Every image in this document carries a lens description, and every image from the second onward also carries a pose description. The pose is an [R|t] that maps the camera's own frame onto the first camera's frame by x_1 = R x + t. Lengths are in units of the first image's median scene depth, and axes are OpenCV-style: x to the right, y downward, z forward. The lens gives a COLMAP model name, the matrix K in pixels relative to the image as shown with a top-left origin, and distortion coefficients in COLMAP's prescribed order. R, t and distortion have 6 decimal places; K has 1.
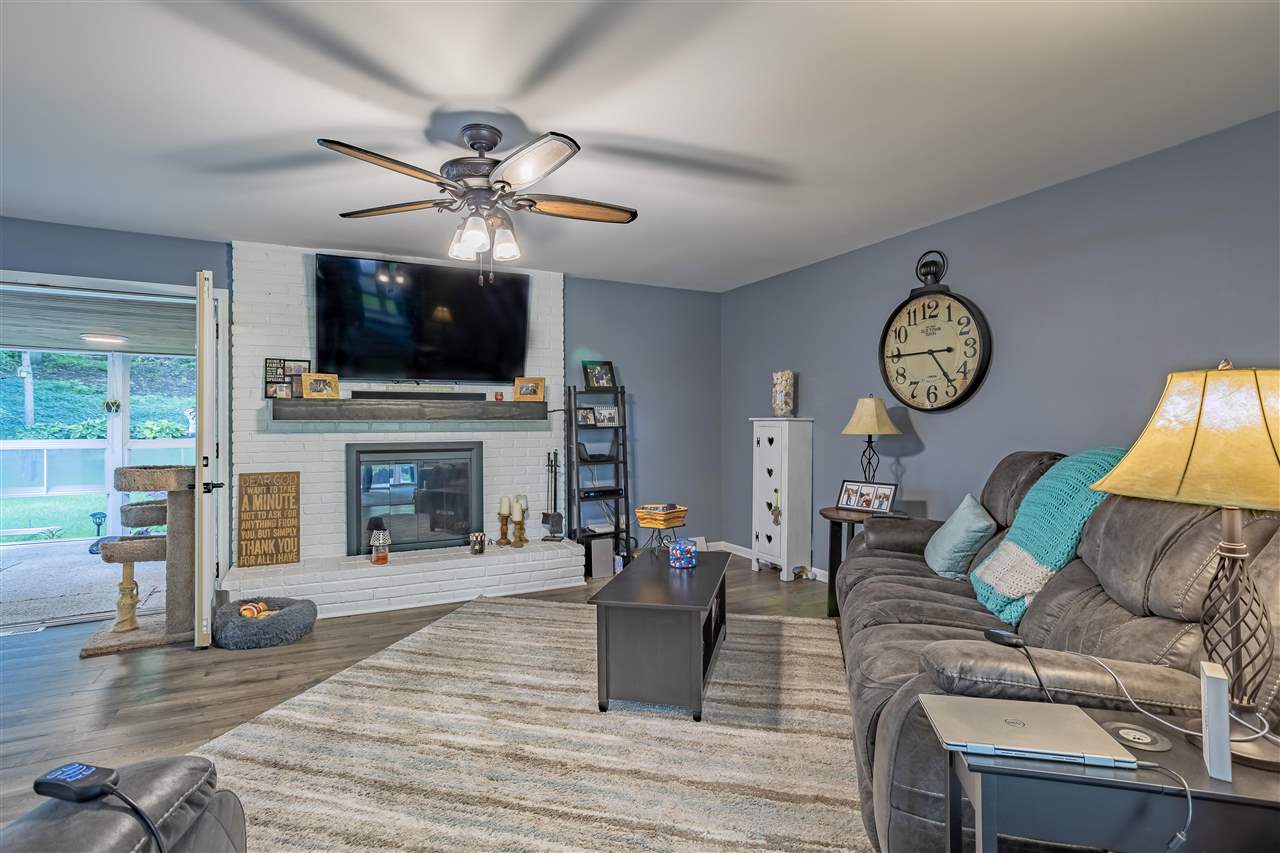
lens RADIAL K [[620.4, 0, 637.2], [0, 620.4, 420.8], [0, 0, 1]] dist [-0.060930, 0.044286]
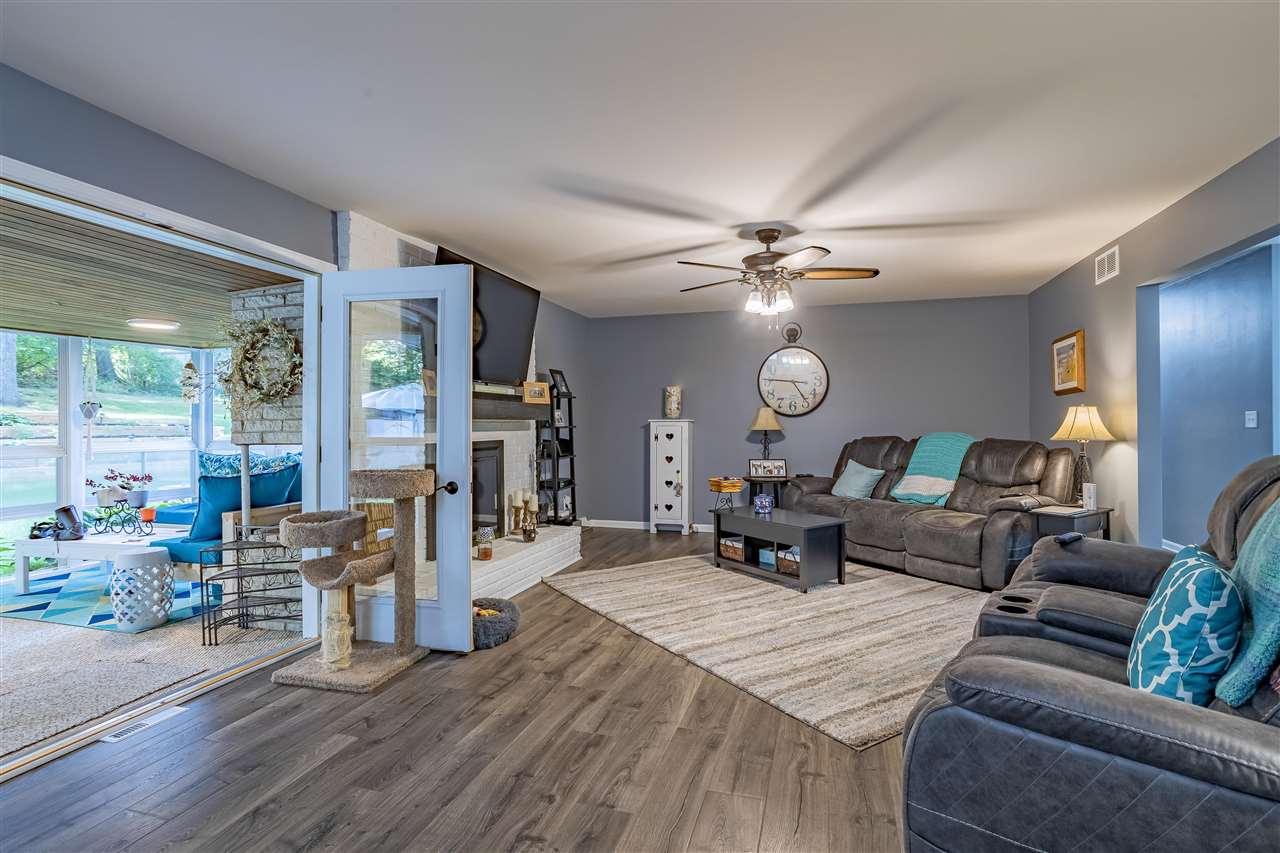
lens RADIAL K [[620.4, 0, 637.2], [0, 620.4, 420.8], [0, 0, 1]] dist [-0.060930, 0.044286]
pose [[0.687333, 0.003967, 0.726332, -0.944130], [0.001454, 0.999976, -0.006838, 0.007439], [-0.726341, 0.005757, 0.687310, 0.104853]]
